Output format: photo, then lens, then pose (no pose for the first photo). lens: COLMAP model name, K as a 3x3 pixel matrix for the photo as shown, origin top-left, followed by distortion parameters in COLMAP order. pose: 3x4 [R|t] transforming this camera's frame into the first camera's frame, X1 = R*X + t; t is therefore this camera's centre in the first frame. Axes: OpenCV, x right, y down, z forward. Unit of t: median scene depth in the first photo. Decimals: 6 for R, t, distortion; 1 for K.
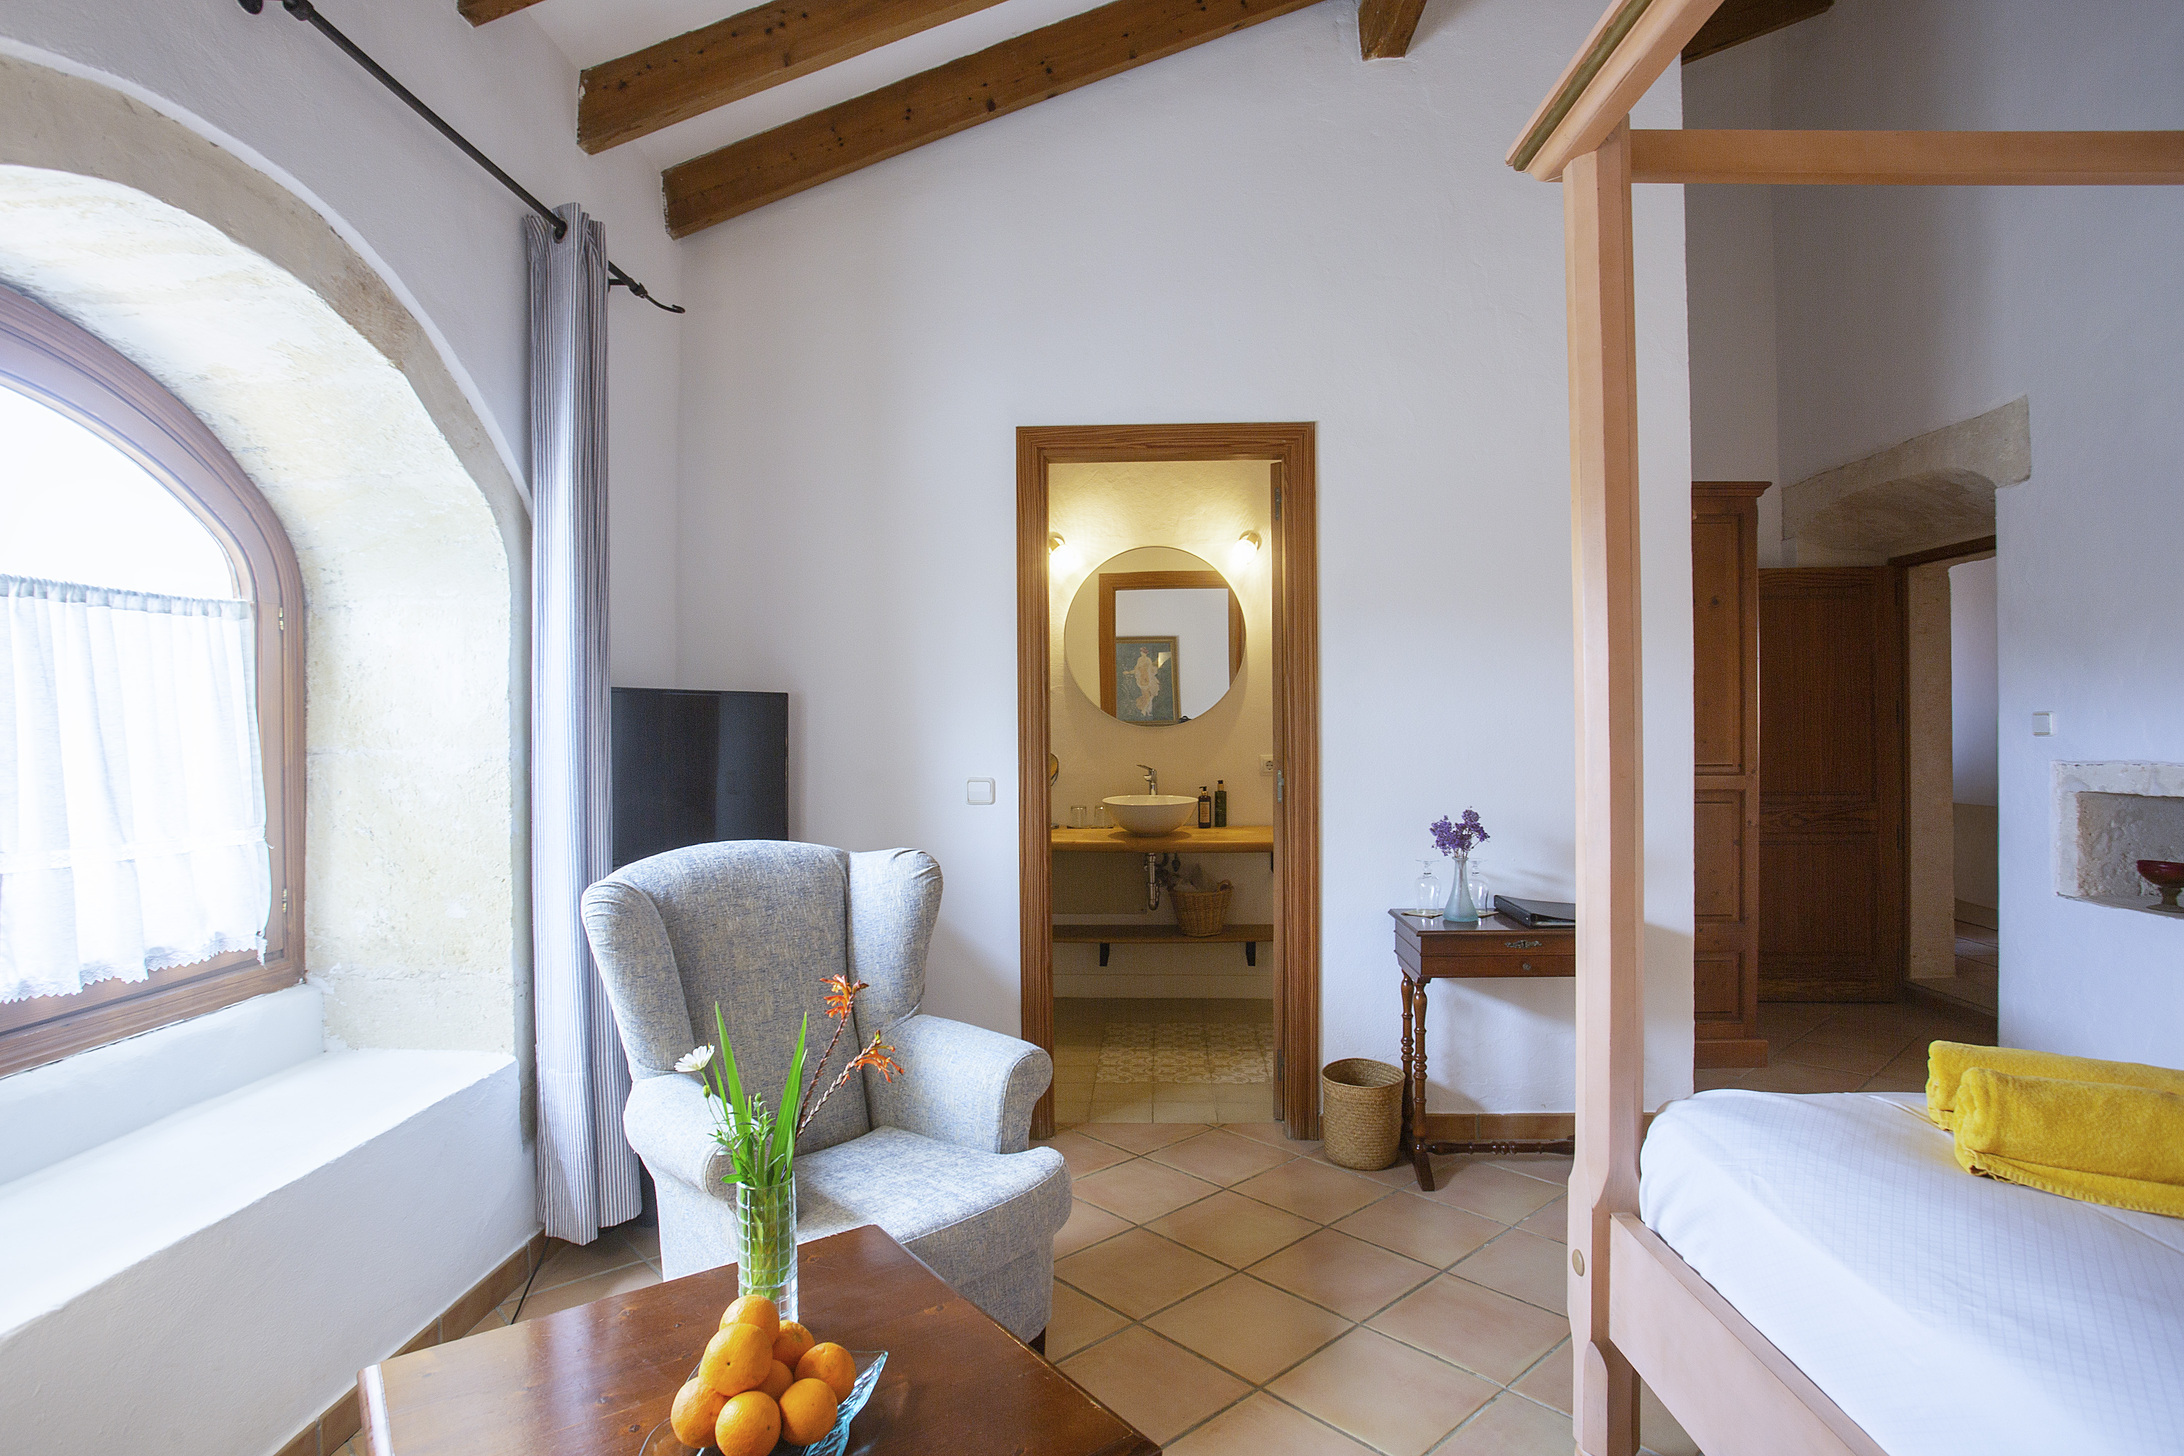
lens RADIAL K [[1196.1, 0, 1092.0], [0, 1196.1, 728.0], [0, 0, 1]] dist [-0.000046, 0.000003]
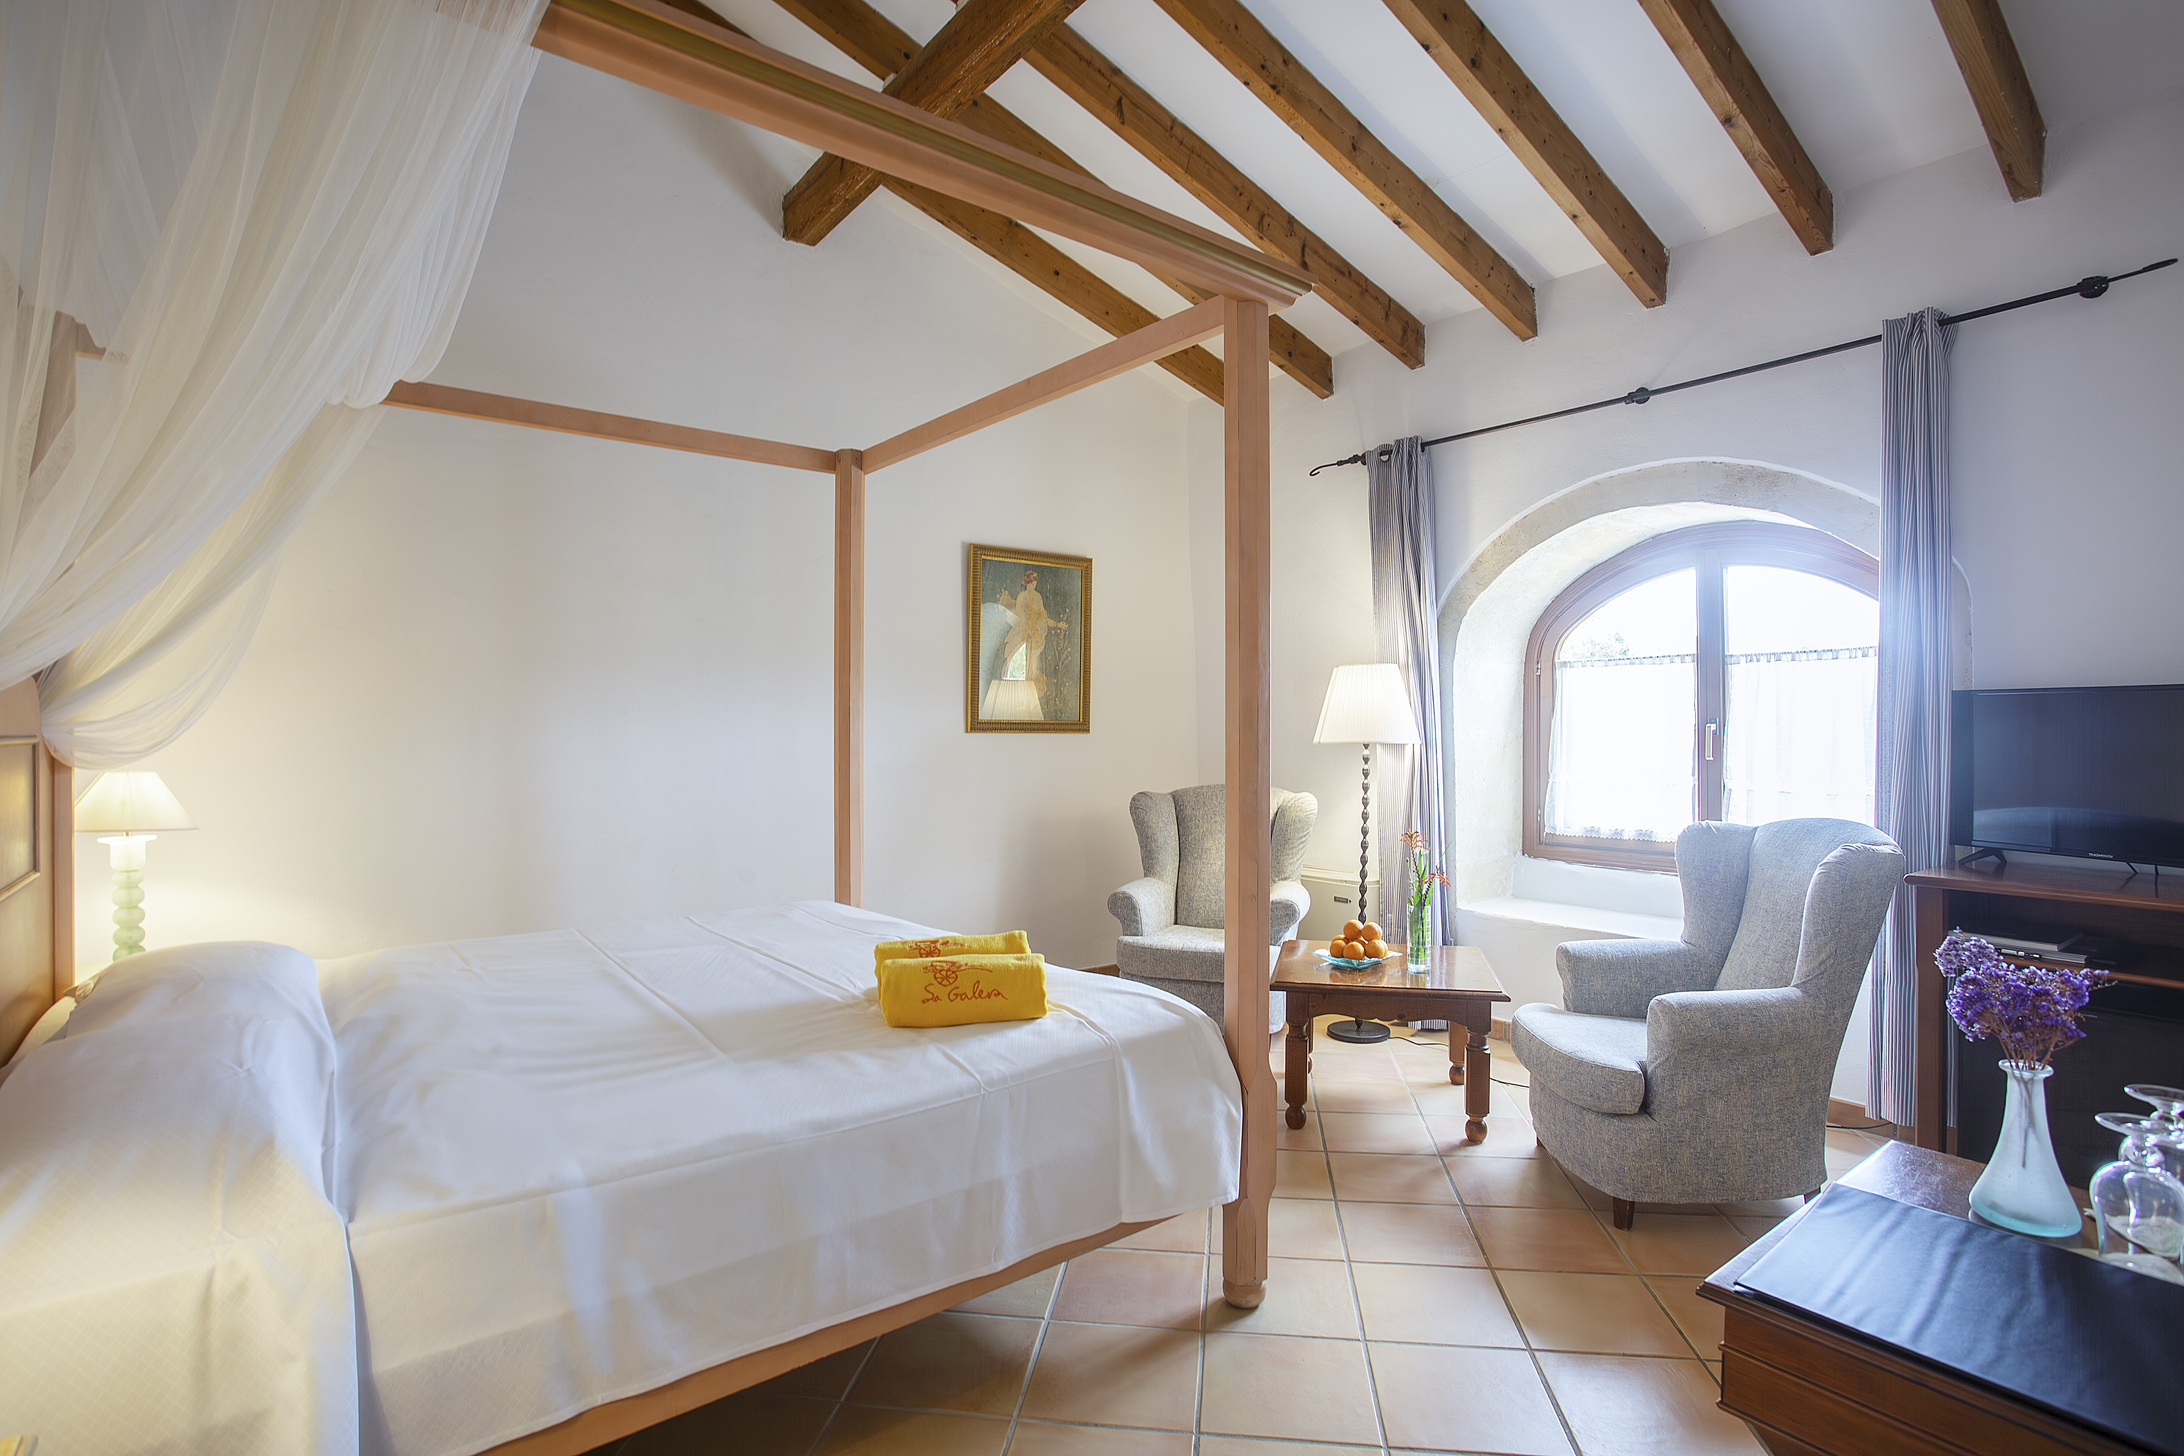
lens RADIAL K [[1062.4, 0, 1092.0], [0, 1062.4, 728.0], [0, 0, 1]] dist [-0.001538, -0.000003]
pose [[-0.774737, 0.006587, -0.632250, 1.158452], [0.002796, 0.999972, 0.006992, -0.007258], [0.632278, 0.003649, -0.774733, 1.613988]]
